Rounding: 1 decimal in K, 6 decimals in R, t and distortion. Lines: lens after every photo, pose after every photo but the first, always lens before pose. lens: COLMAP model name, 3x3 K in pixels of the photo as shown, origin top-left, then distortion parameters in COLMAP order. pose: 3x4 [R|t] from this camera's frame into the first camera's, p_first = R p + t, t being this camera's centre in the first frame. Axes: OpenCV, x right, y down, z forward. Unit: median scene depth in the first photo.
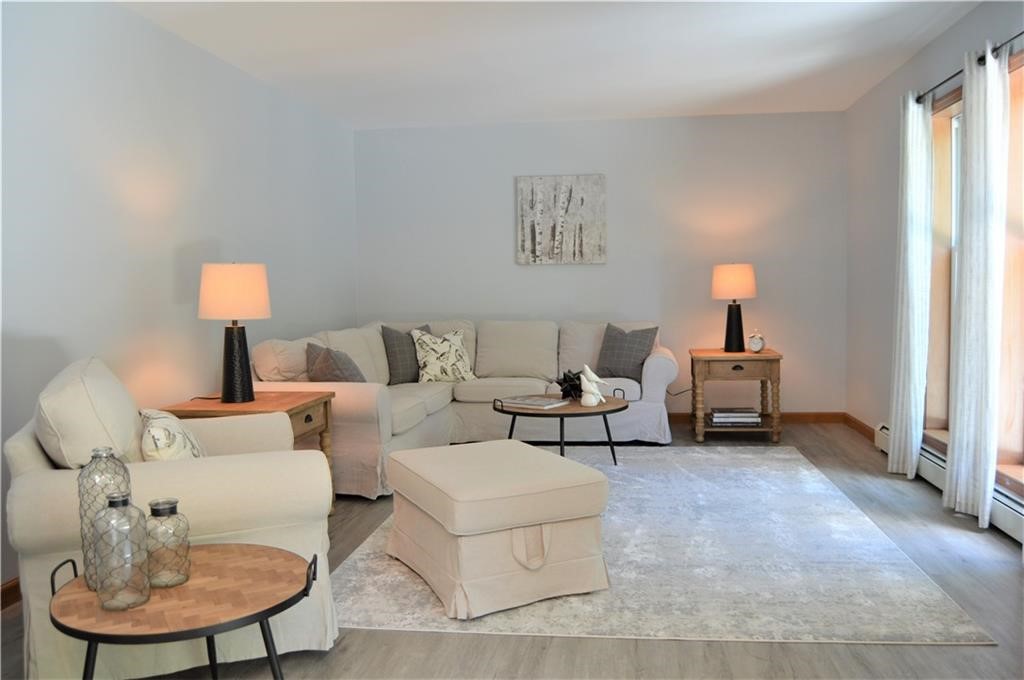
lens RADIAL K [[814.6, 0, 519.1], [0, 814.6, 335.6], [0, 0, 1]] dist [-0.083114, 0.013472]
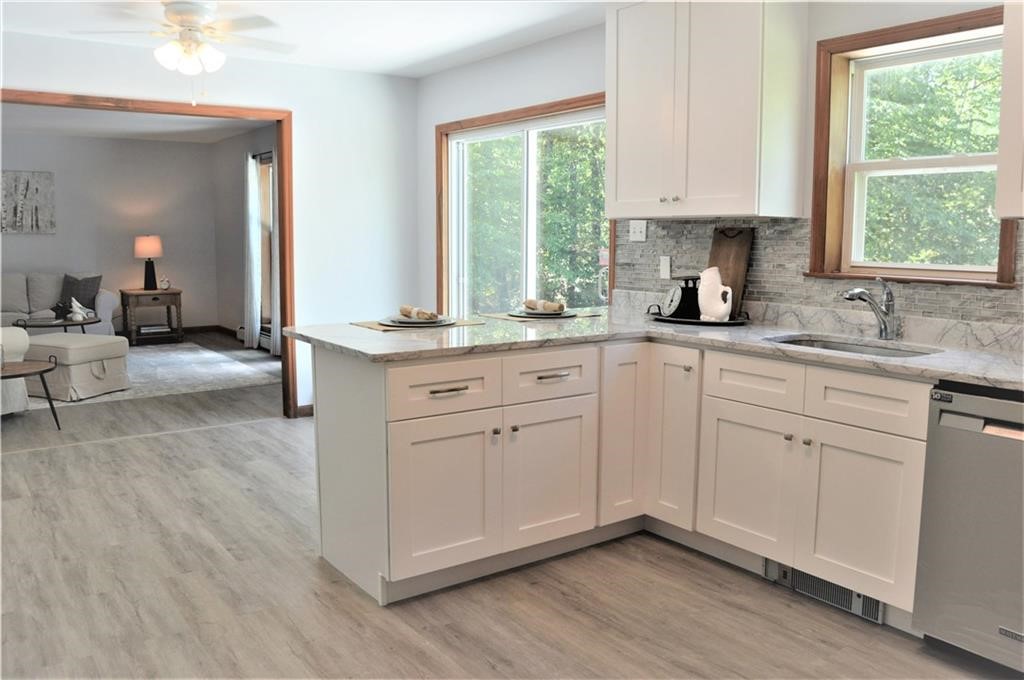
lens RADIAL K [[814.6, 0, 519.1], [0, 814.6, 335.6], [0, 0, 1]] dist [-0.083114, 0.013472]
pose [[0.717463, -0.061939, 0.693838, -0.332118], [0.021595, 0.997538, 0.066720, 0.020269], [-0.696262, -0.032886, 0.717034, -0.690112]]
